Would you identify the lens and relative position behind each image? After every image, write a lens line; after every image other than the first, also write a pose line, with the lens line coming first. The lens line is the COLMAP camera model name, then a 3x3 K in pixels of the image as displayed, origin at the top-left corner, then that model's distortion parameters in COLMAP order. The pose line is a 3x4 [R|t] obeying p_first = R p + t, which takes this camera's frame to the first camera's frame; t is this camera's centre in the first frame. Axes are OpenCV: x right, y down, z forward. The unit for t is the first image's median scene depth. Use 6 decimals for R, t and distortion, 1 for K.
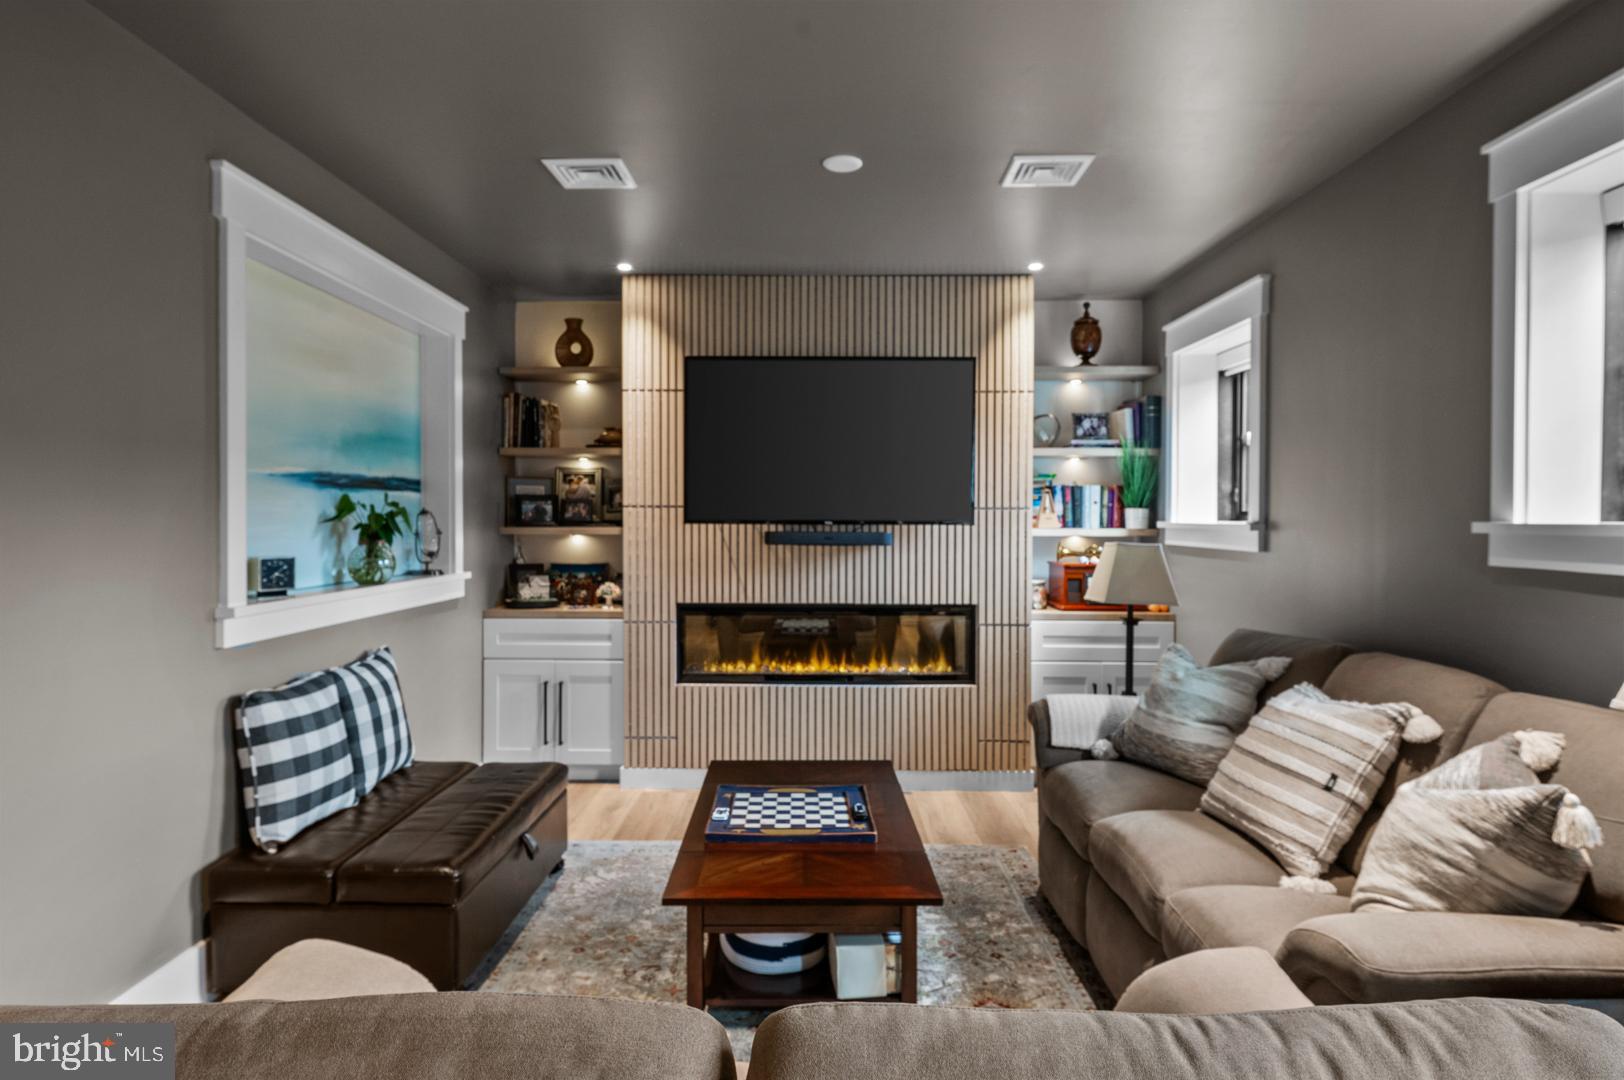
lens RADIAL K [[978.8, 0, 798.4], [0, 978.8, 531.3], [0, 0, 1]] dist [-0.000960, -0.002485]
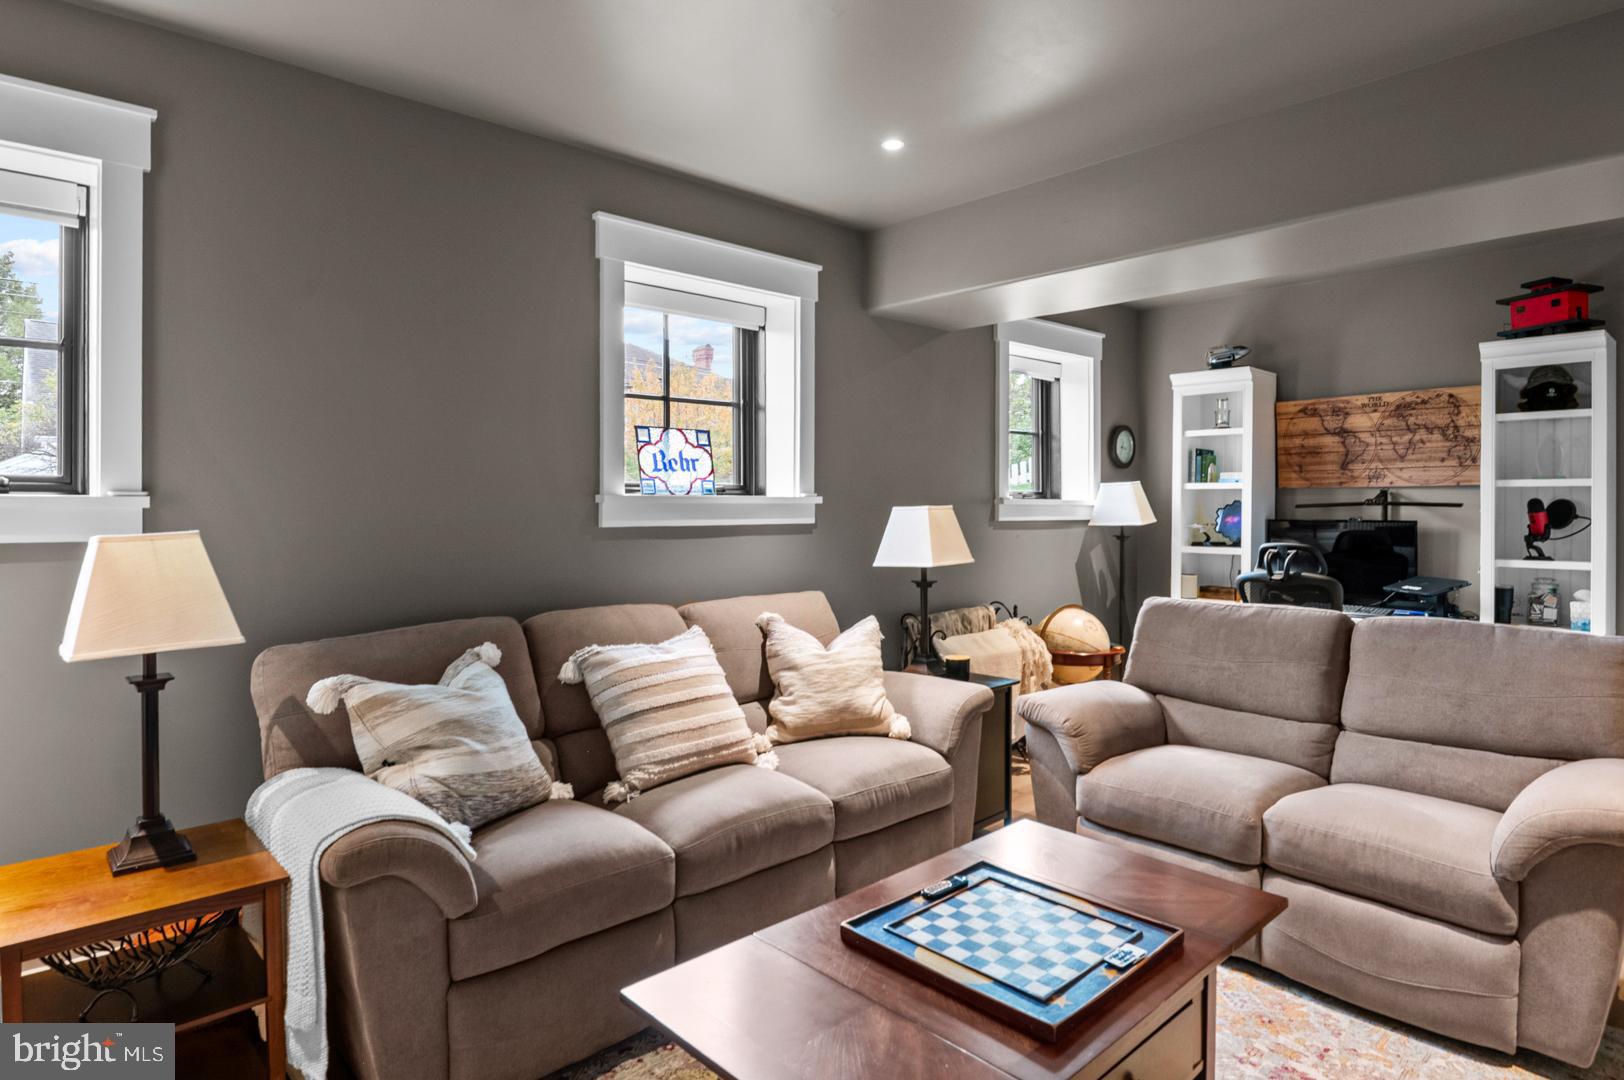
lens RADIAL K [[903.6, 0, 798.0], [0, 903.6, 509.4], [0, 0, 1]] dist [-0.001222, -0.004203]
pose [[-0.685051, -0.023955, 0.728101, -0.210943], [-0.004903, 0.999588, 0.028273, -0.014755], [-0.728478, 0.015798, -0.684887, 0.907528]]
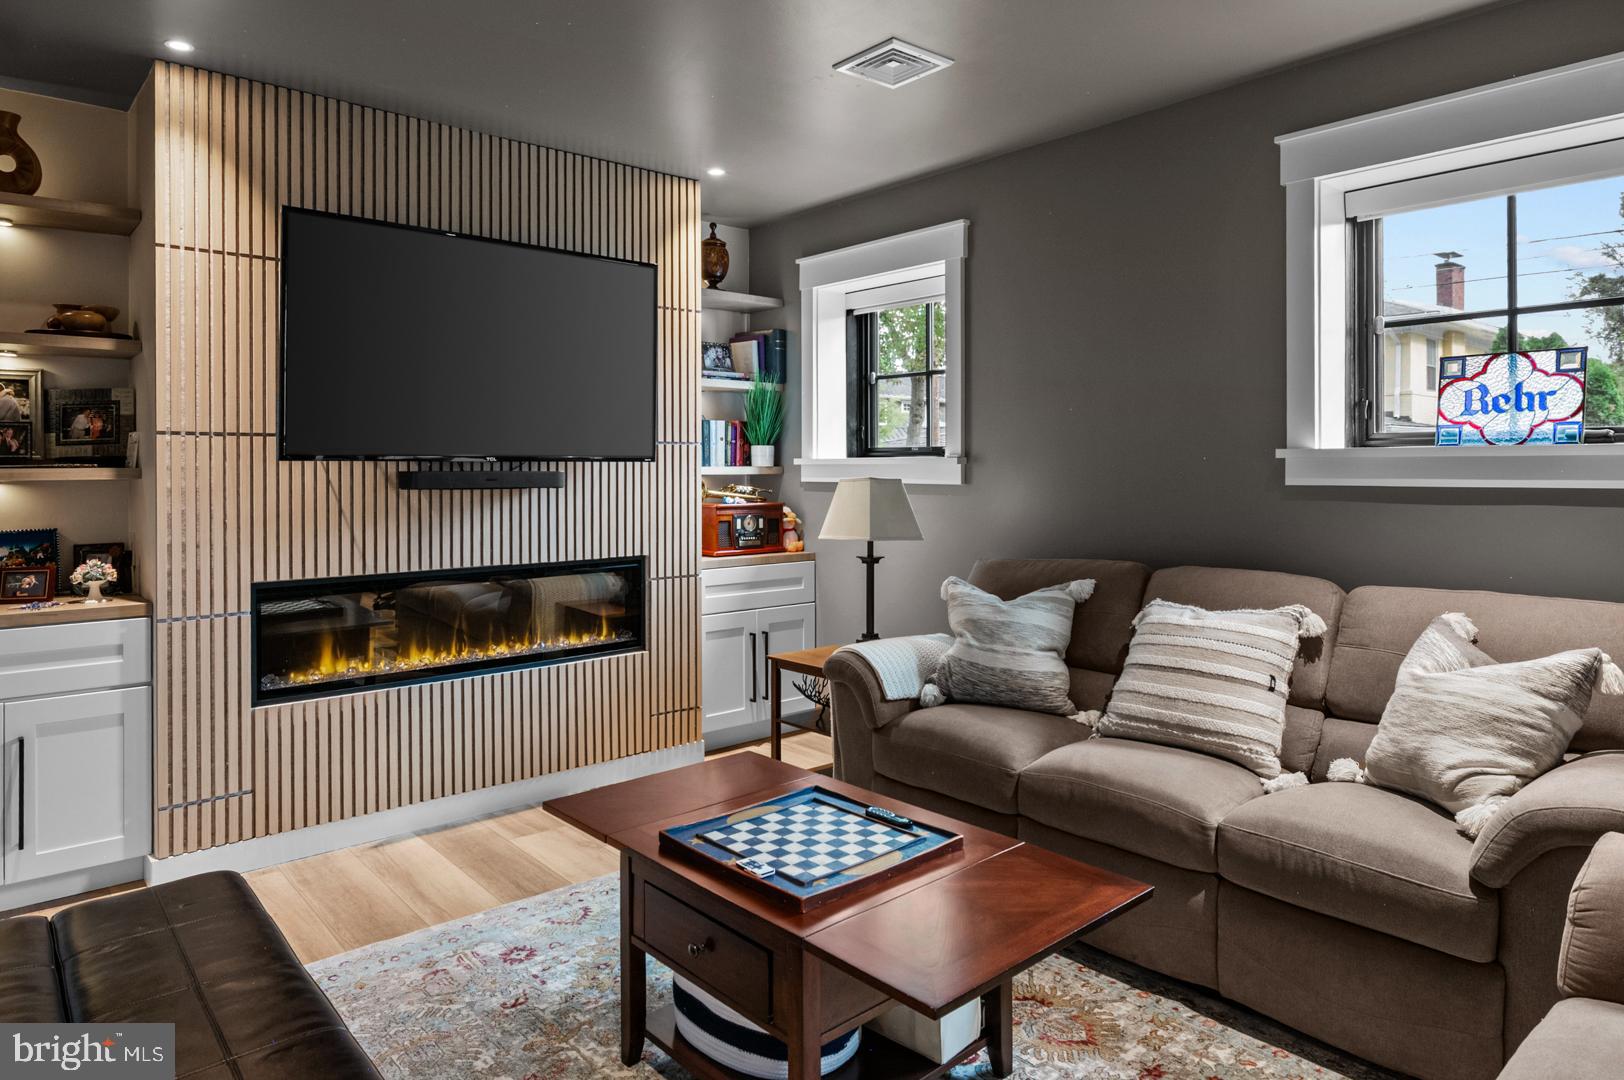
lens RADIAL K [[1009.3, 0, 810.3], [0, 1009.3, 466.3], [0, 0, 1]] dist [-0.000421, 0.000286]
pose [[0.739569, -0.005154, 0.673061, -0.305929], [0.015830, 0.999827, -0.009738, 0.008015], [-0.672894, 0.017856, 0.739523, 0.257700]]
